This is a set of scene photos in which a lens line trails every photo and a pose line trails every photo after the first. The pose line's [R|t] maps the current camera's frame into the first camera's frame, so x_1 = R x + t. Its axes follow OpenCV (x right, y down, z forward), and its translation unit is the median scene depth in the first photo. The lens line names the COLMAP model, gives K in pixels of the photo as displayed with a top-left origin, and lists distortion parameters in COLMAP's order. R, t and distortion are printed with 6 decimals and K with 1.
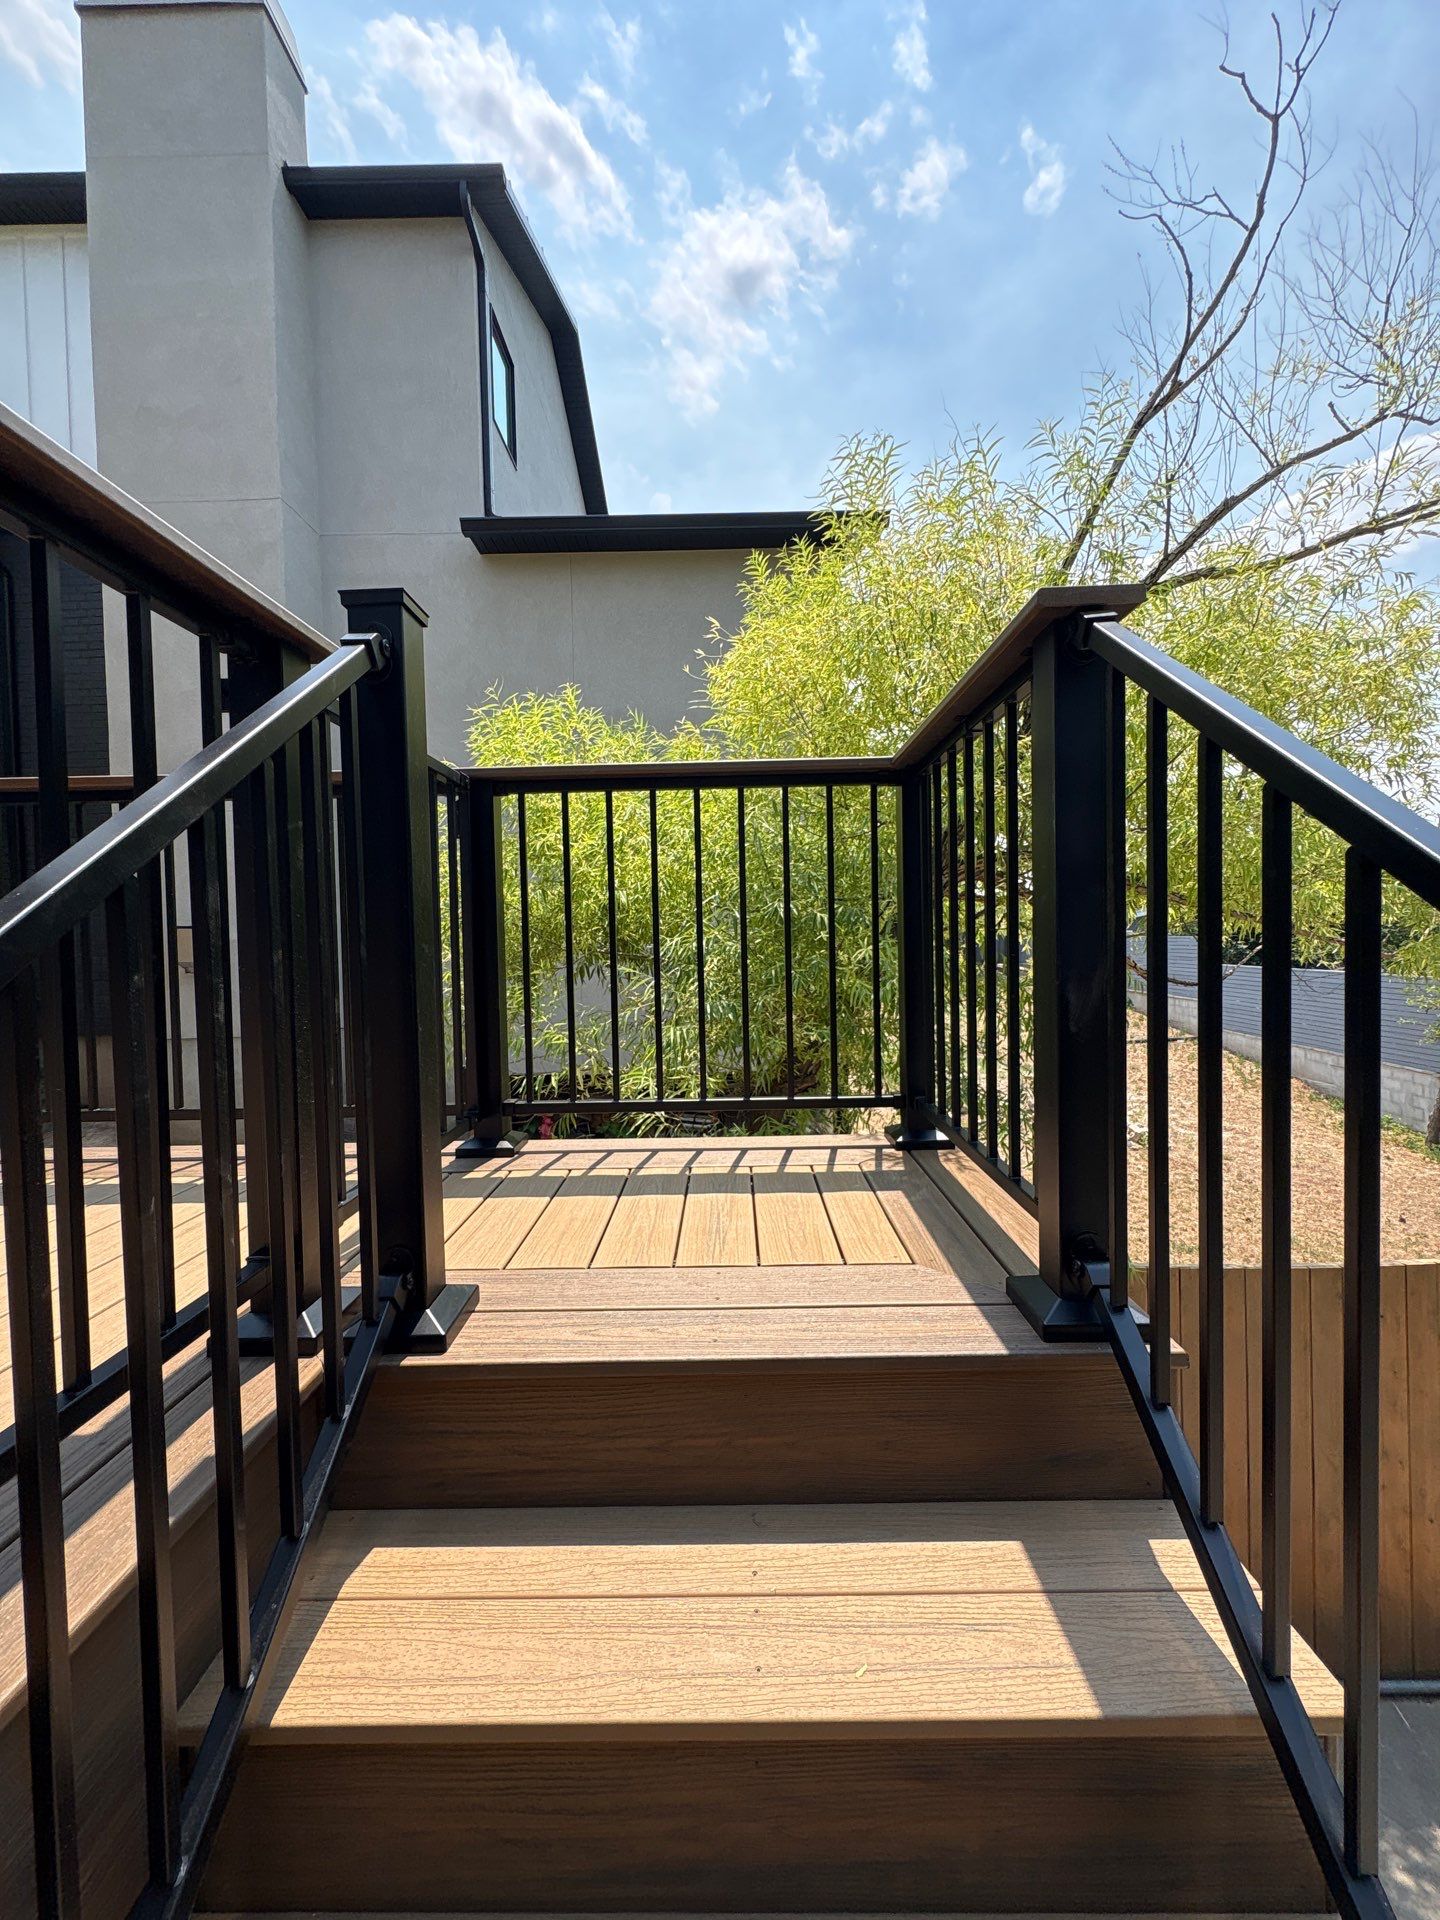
lens RADIAL K [[765.2, 0, 725.3], [0, 765.2, 963.9], [0, 0, 1]] dist [-0.001313, 0.000535]
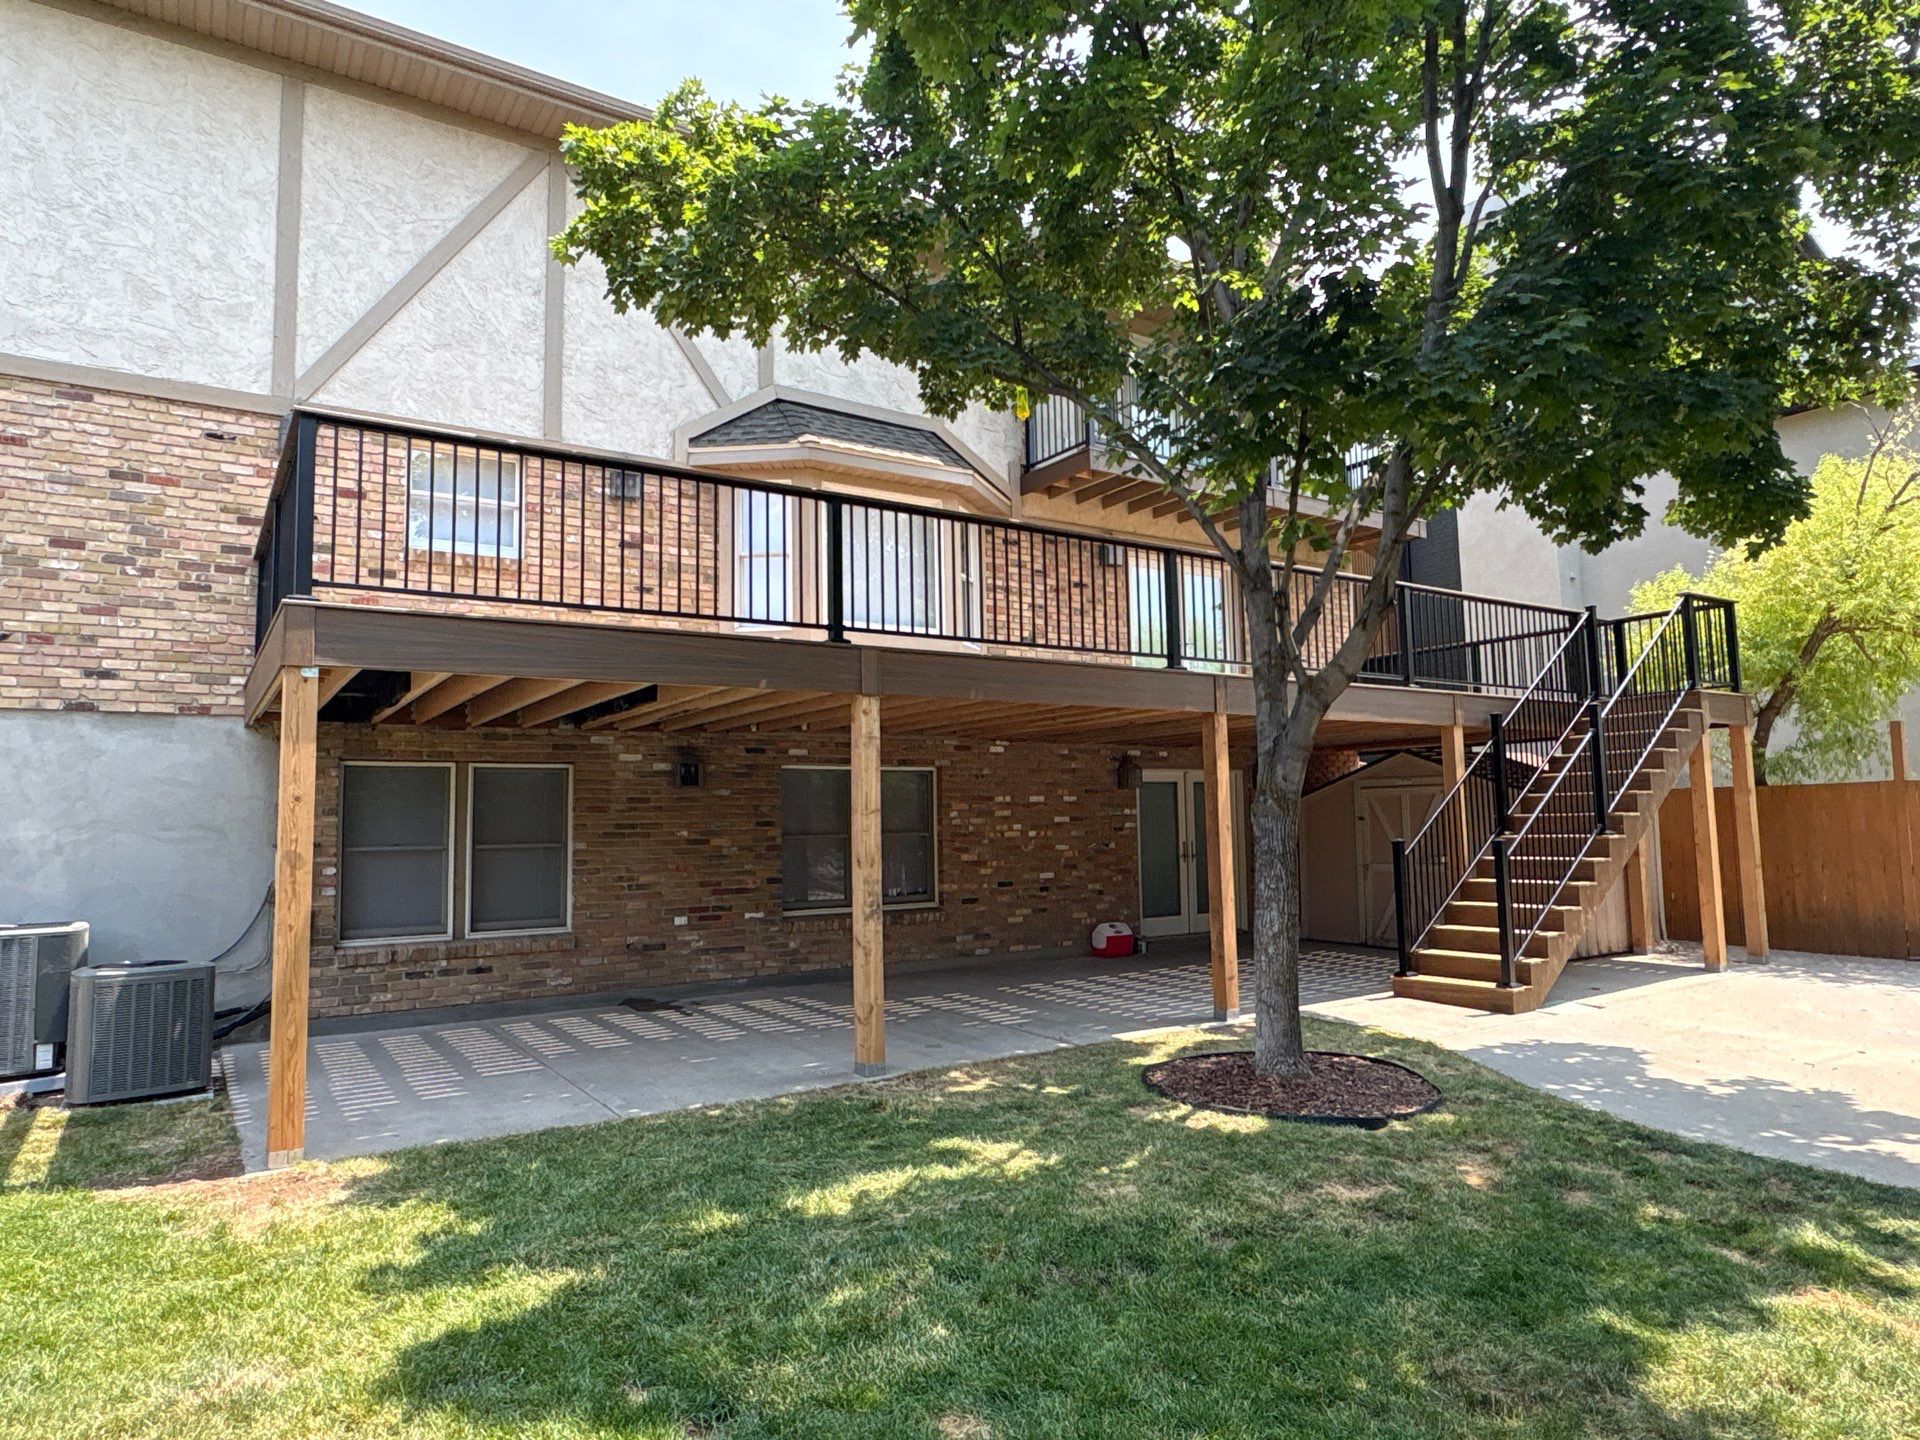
lens RADIAL K [[1191.4, 0, 952.7], [0, 1191.4, 703.5], [0, 0, 1]] dist [-0.001942, 0.000188]
pose [[0.564955, -0.077786, -0.821447, 2.125957], [-0.016480, 0.994284, -0.105486, 0.696794], [0.824957, 0.073132, 0.560444, -4.083089]]
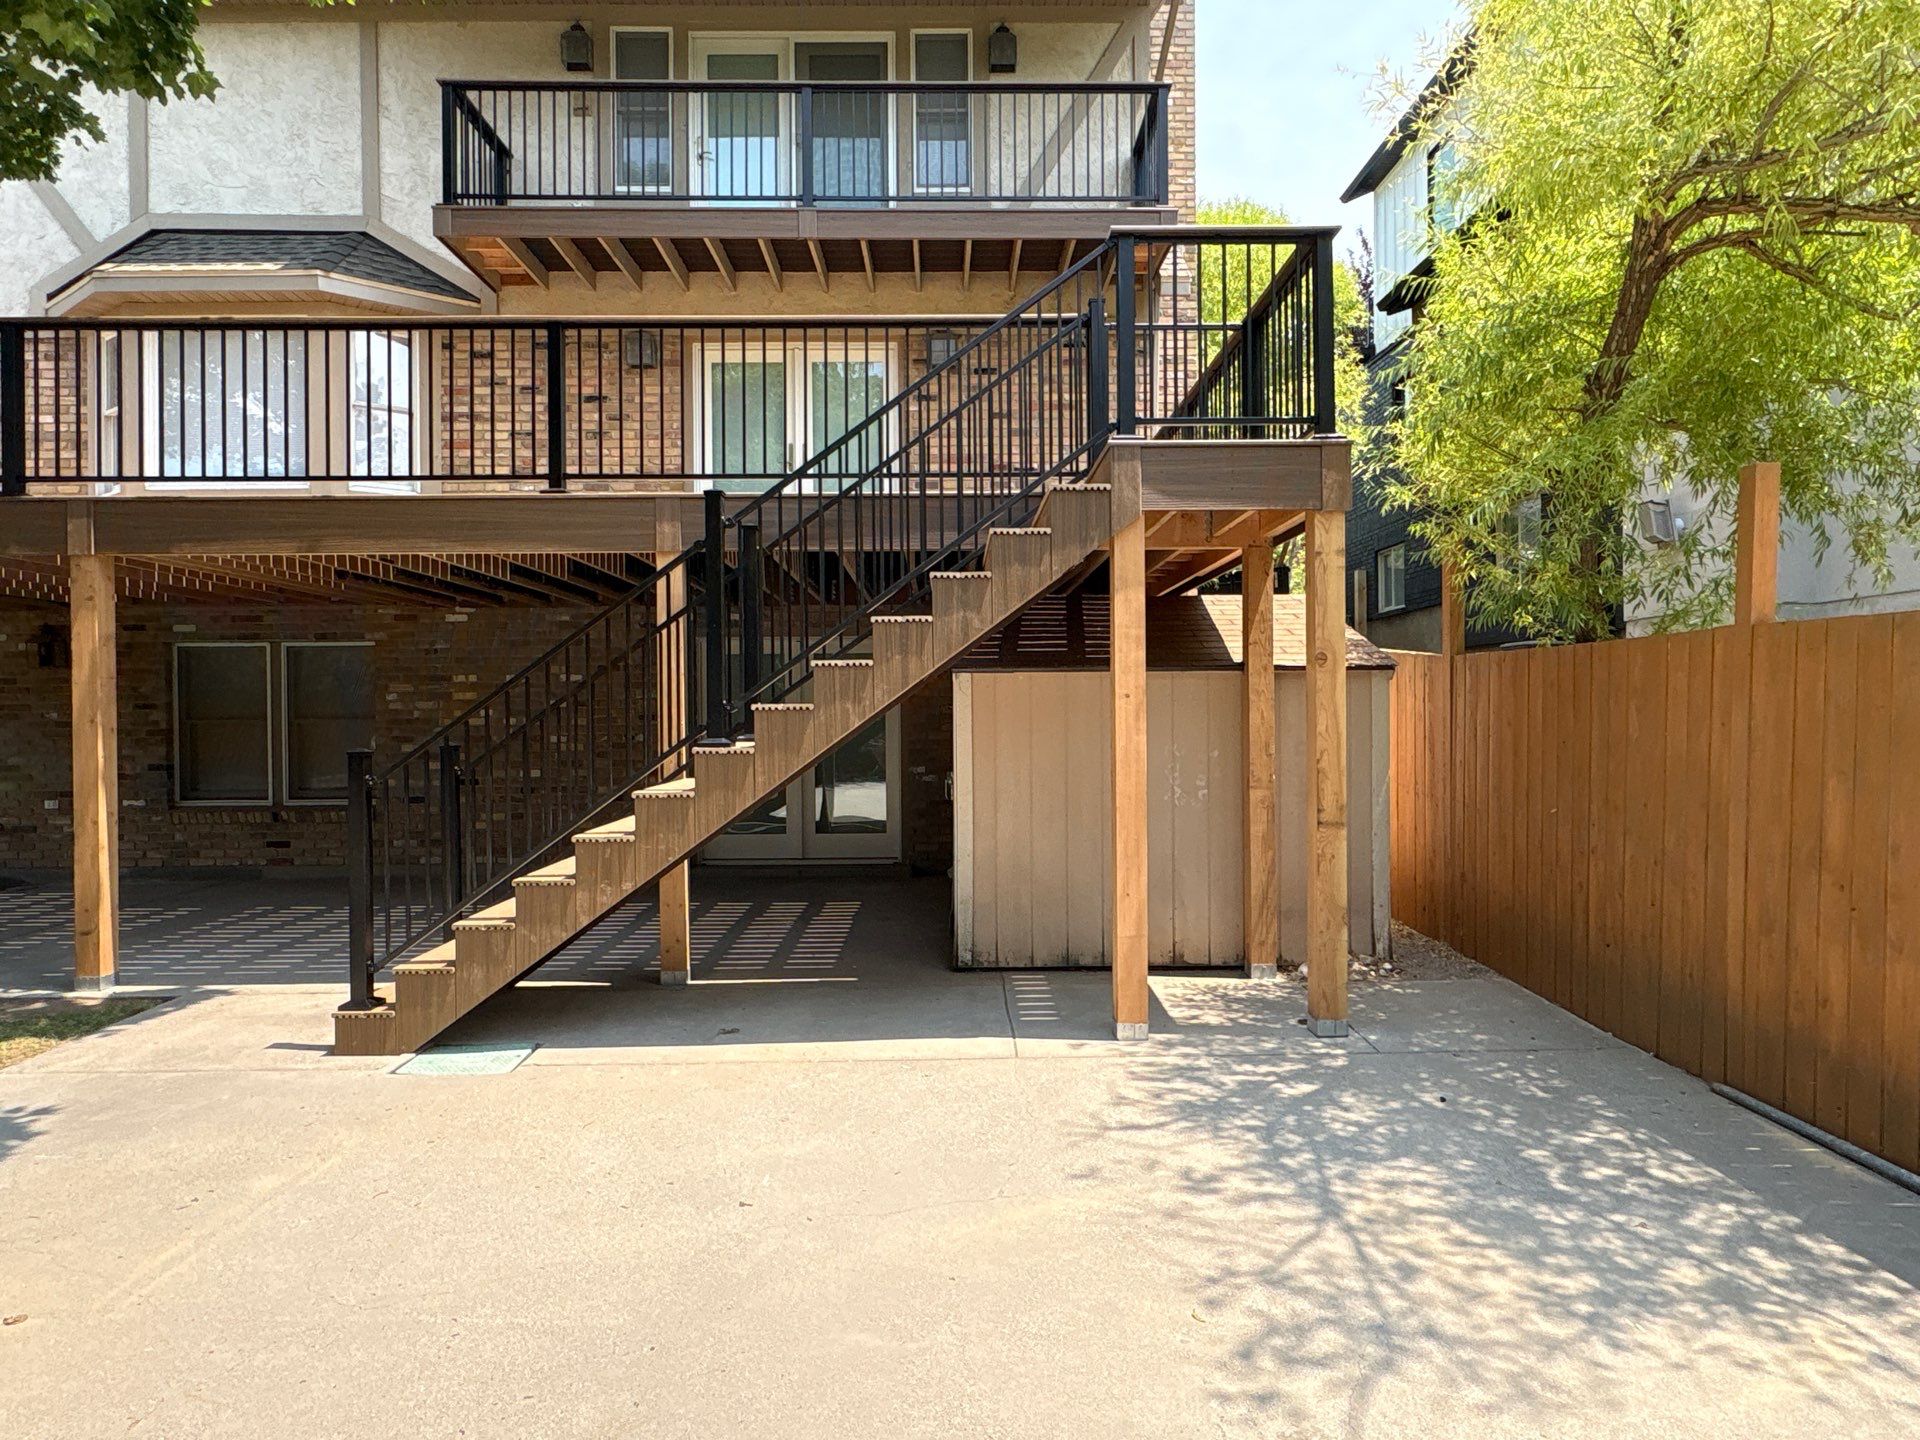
lens RADIAL K [[1126.0, 0, 961.5], [0, 1126.0, 717.6], [0, 0, 1]] dist [-0.000631, 0.003331]
pose [[0.022327, 0.022888, -0.999489, 2.023208], [-0.023885, 0.999465, 0.022354, 0.583355], [0.999465, 0.023373, 0.022862, 0.091390]]
